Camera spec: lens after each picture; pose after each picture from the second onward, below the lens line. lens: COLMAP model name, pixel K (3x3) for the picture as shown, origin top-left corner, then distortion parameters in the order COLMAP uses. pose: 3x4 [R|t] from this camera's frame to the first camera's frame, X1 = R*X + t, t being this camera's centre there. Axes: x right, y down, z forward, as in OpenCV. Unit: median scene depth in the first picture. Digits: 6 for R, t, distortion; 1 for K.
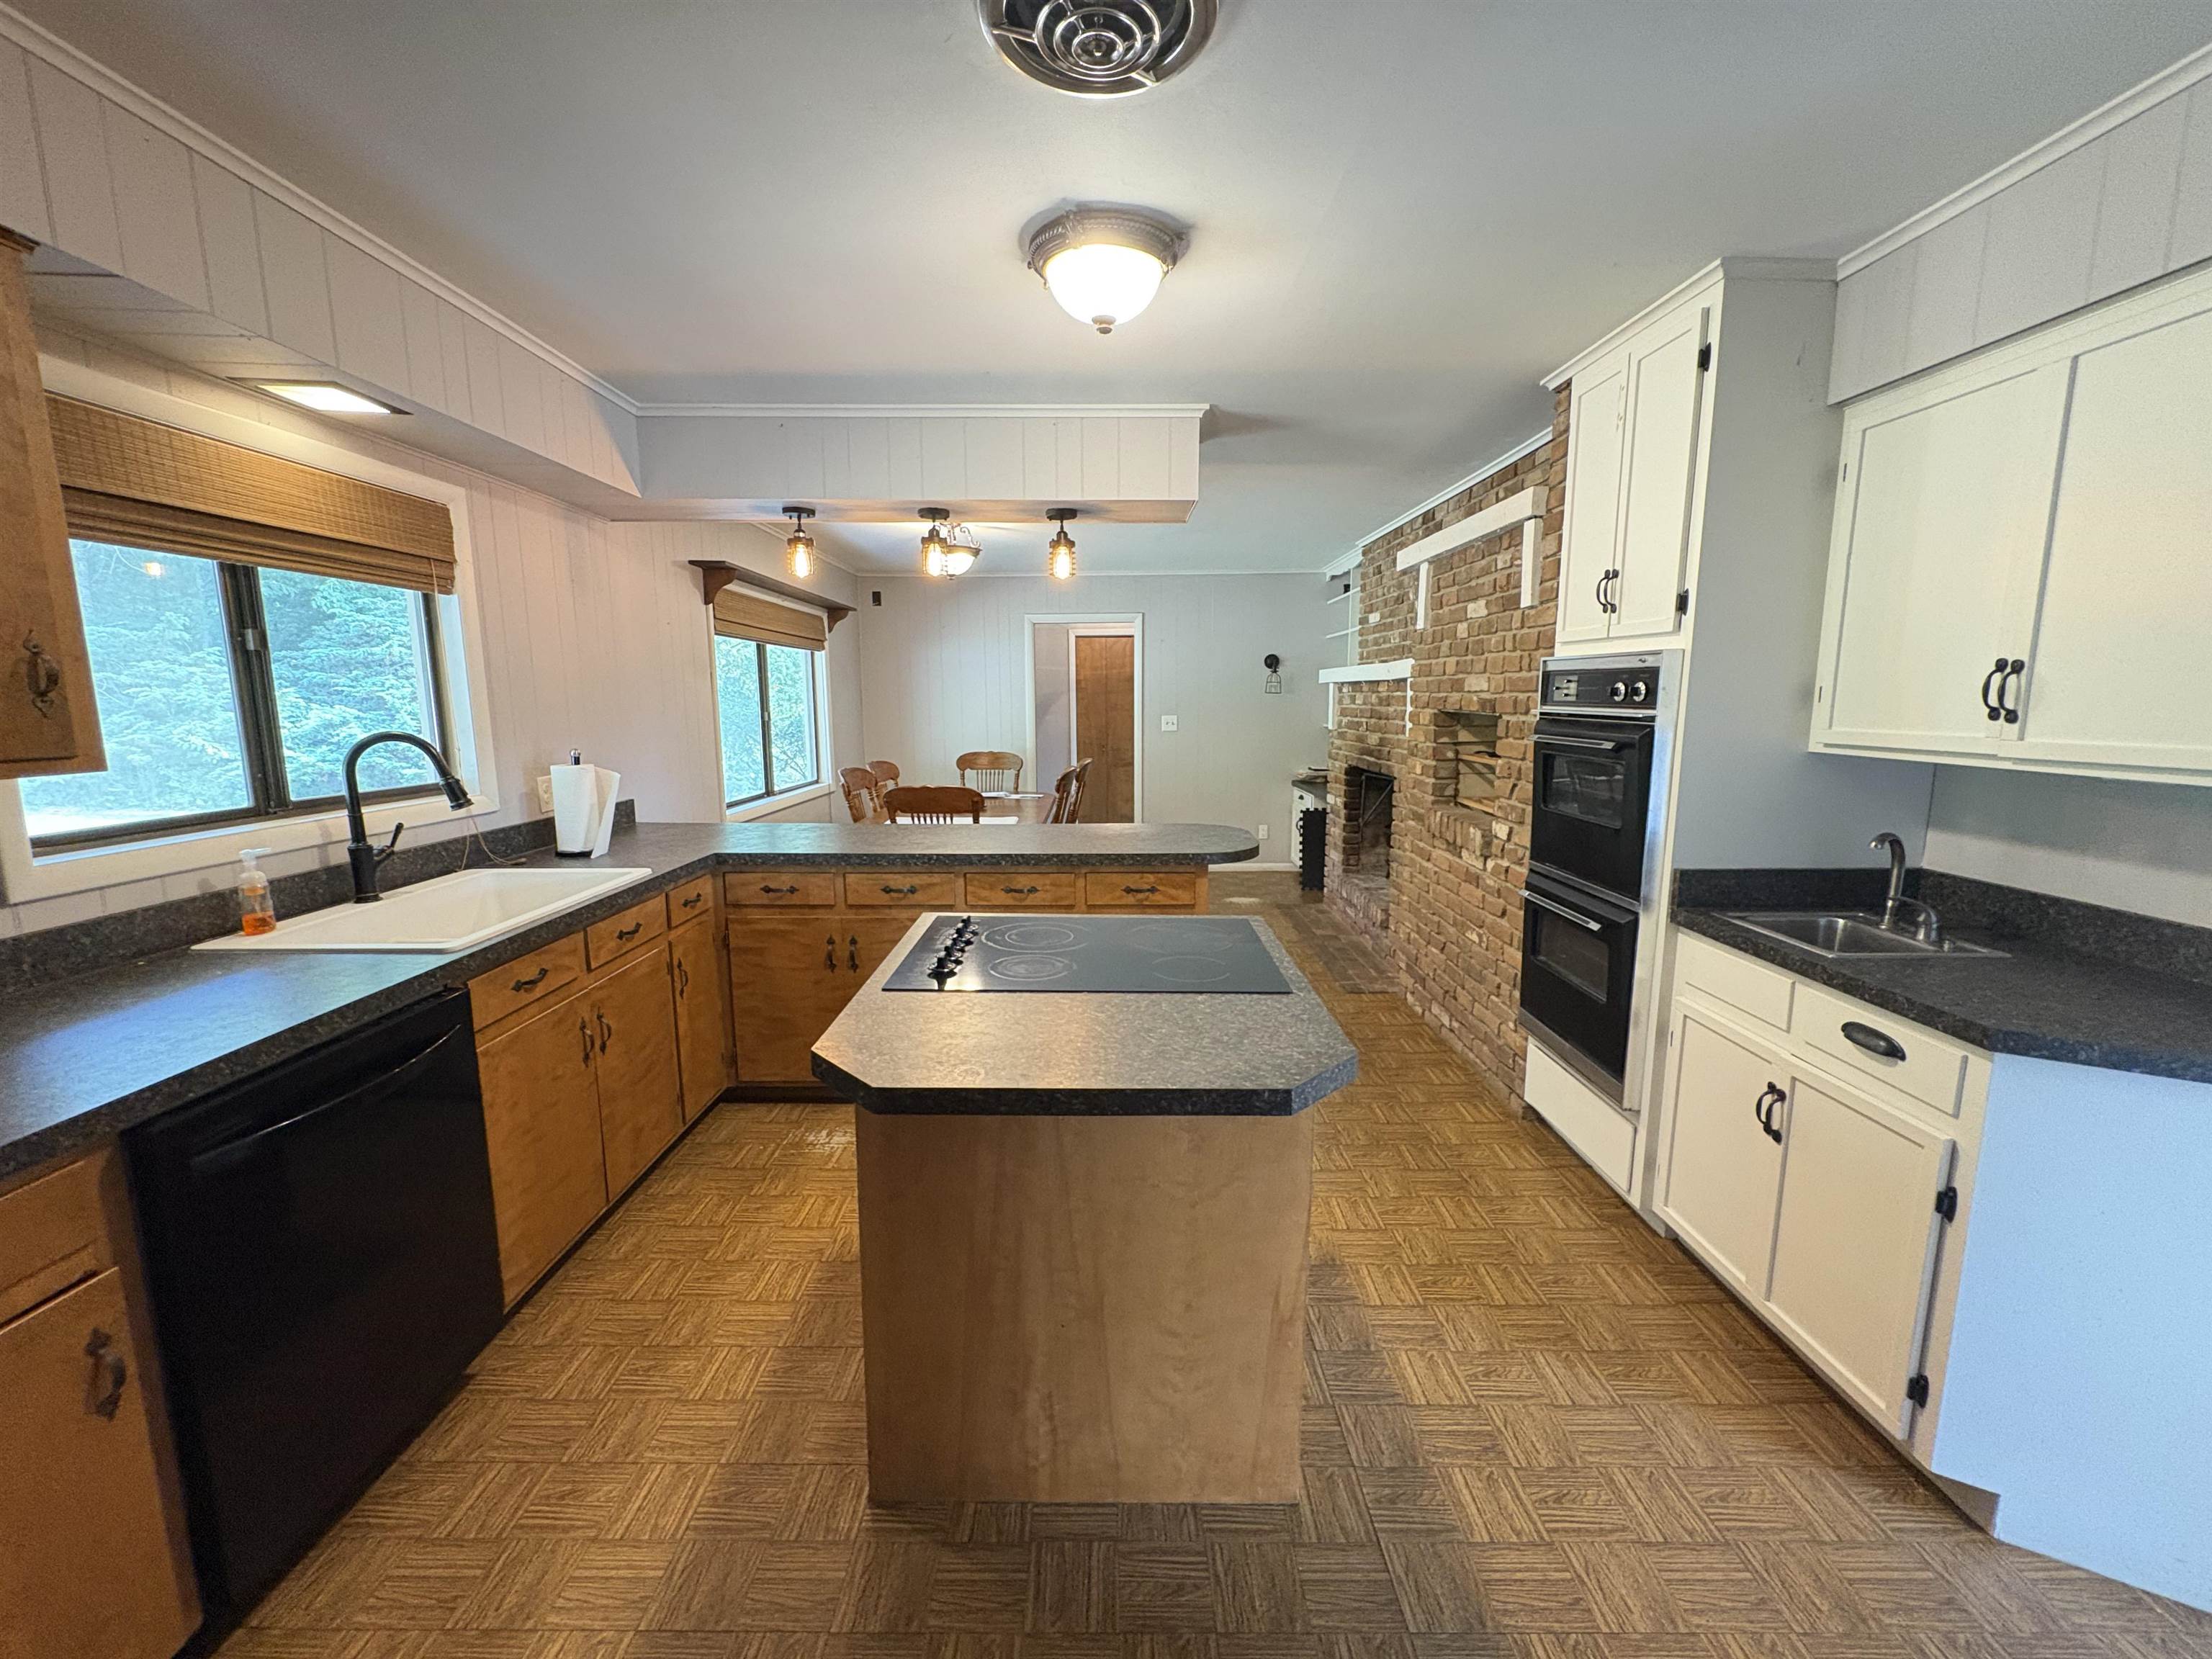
lens RADIAL K [[877.1, 0, 1100.4], [0, 877.1, 825.9], [0, 0, 1]] dist [0.000405, 0.000603]
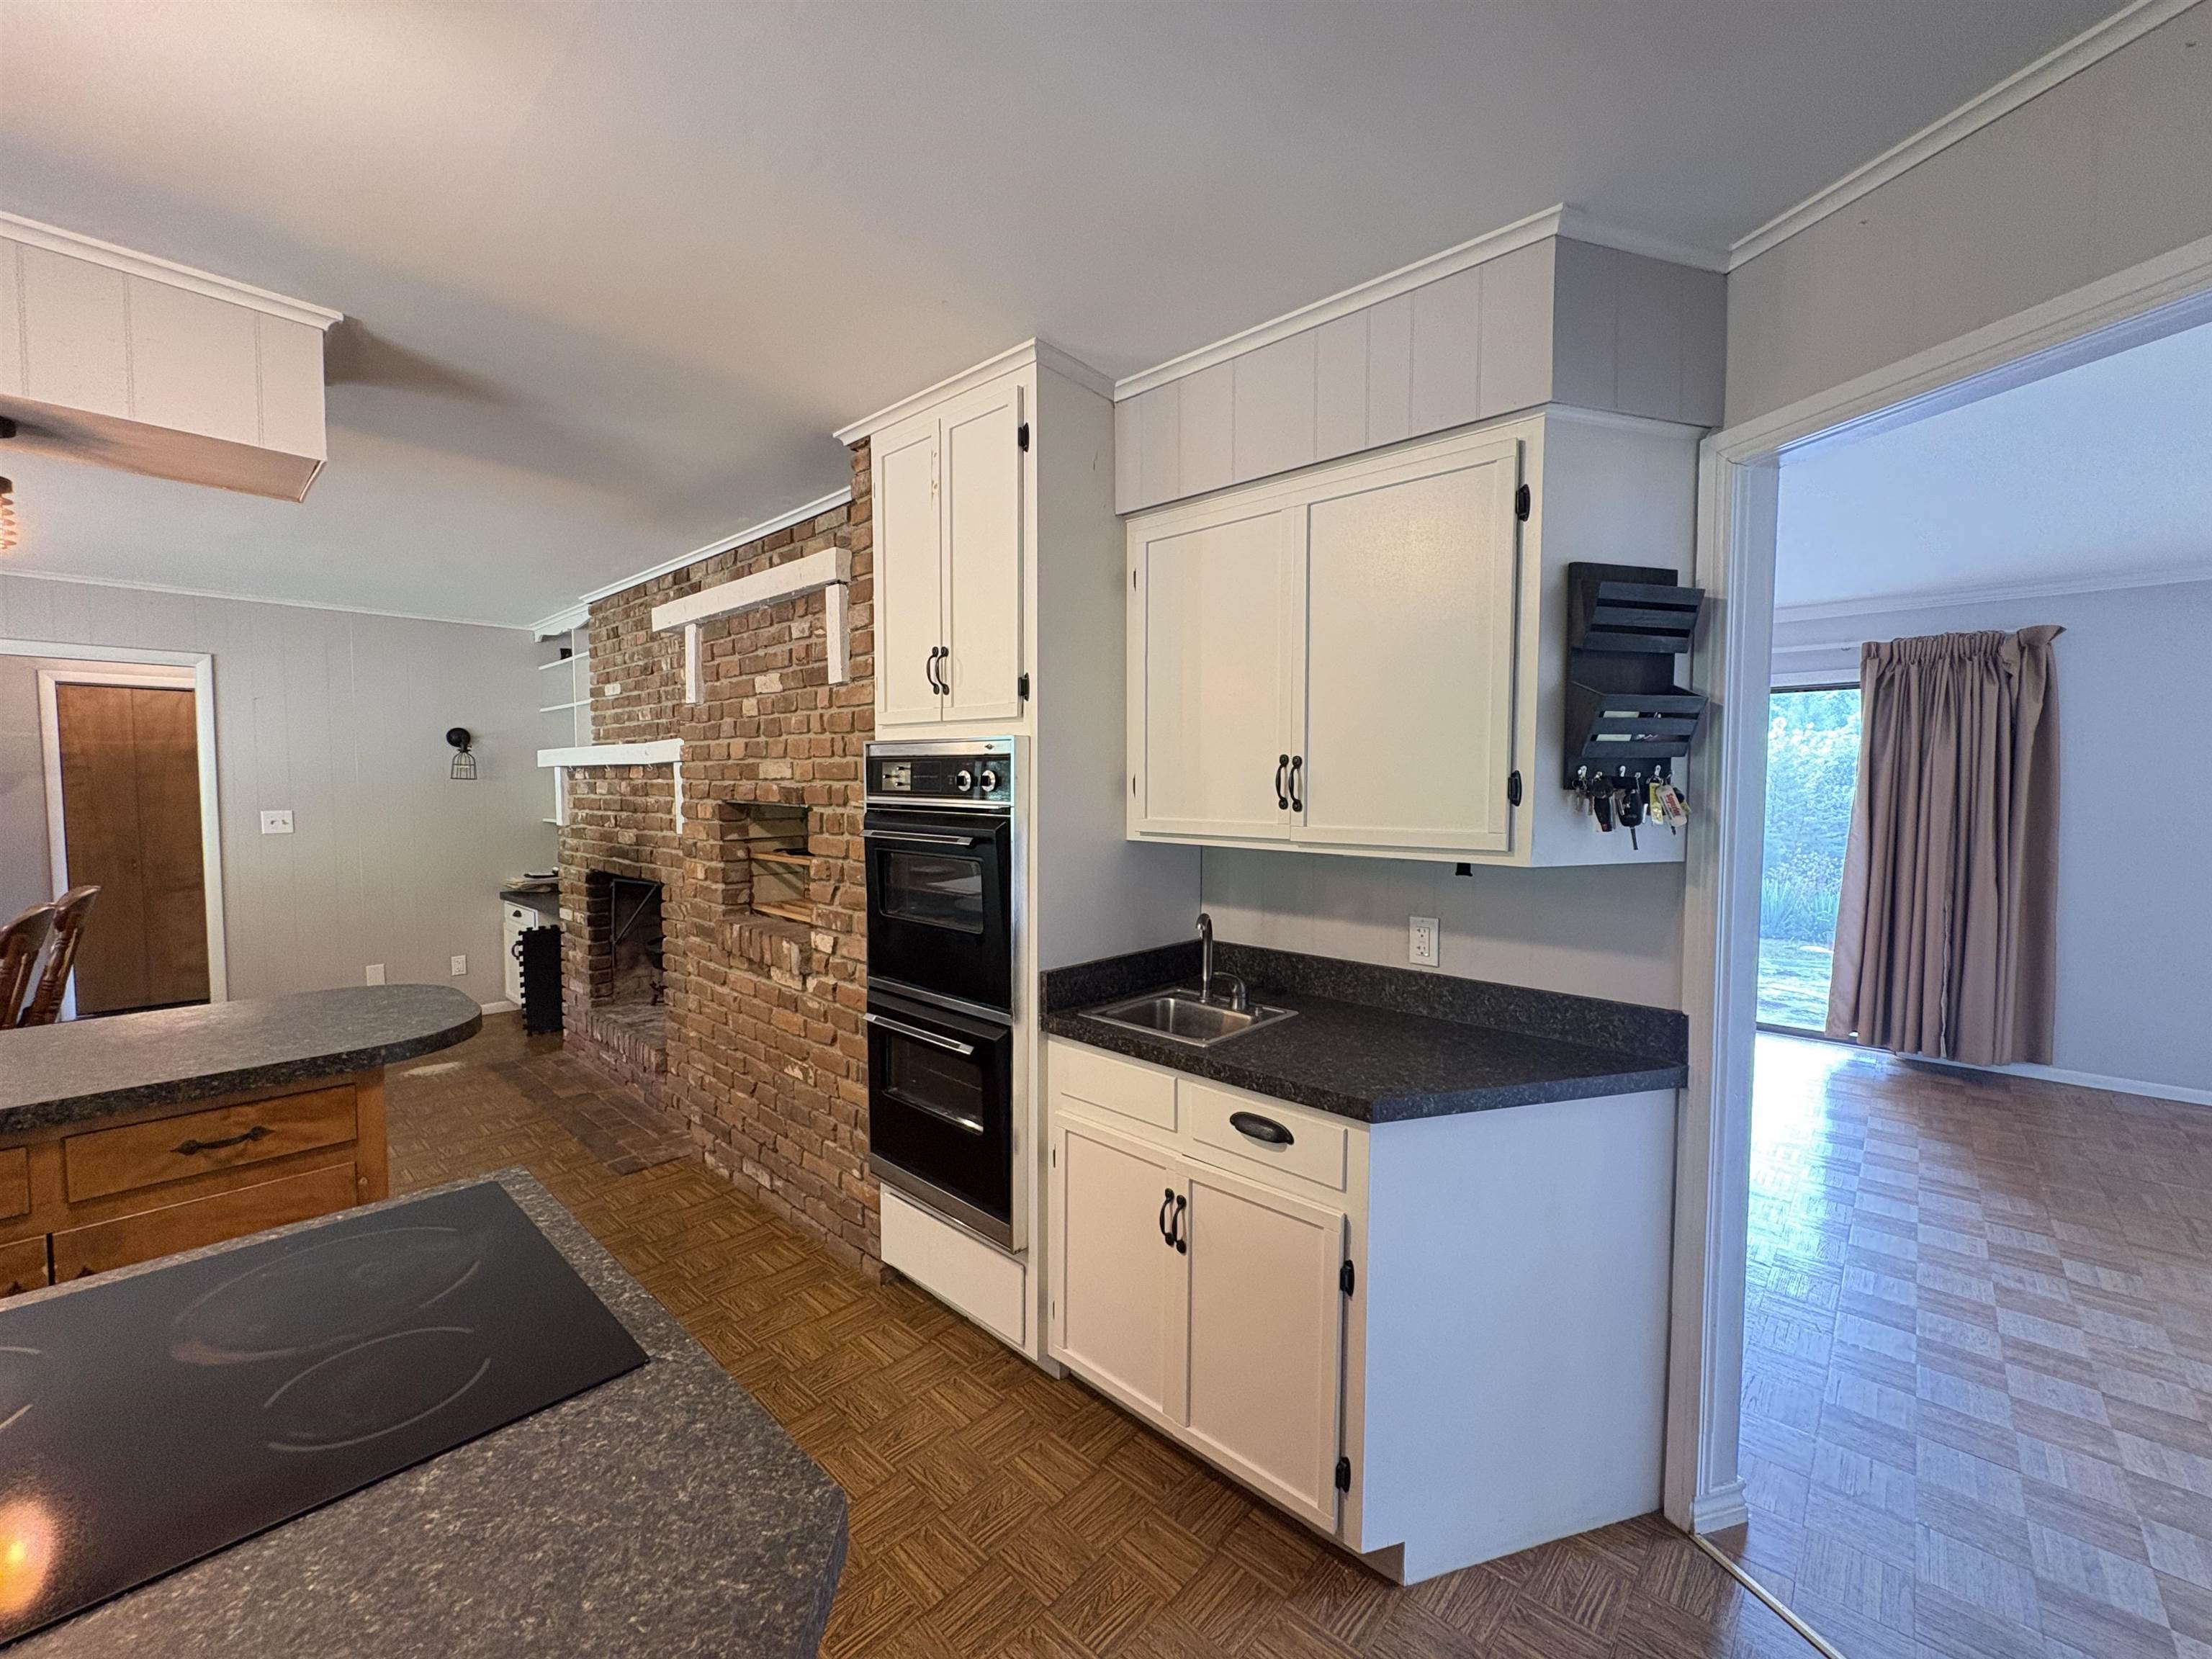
lens RADIAL K [[877.1, 0, 1100.8], [0, 877.1, 828.8], [0, 0, 1]] dist [0.000405, 0.000603]
pose [[0.672663, -0.030200, 0.739333, 0.020498], [0.101836, 0.993437, -0.052073, -0.043869], [-0.732908, 0.110318, 0.671324, 0.306400]]
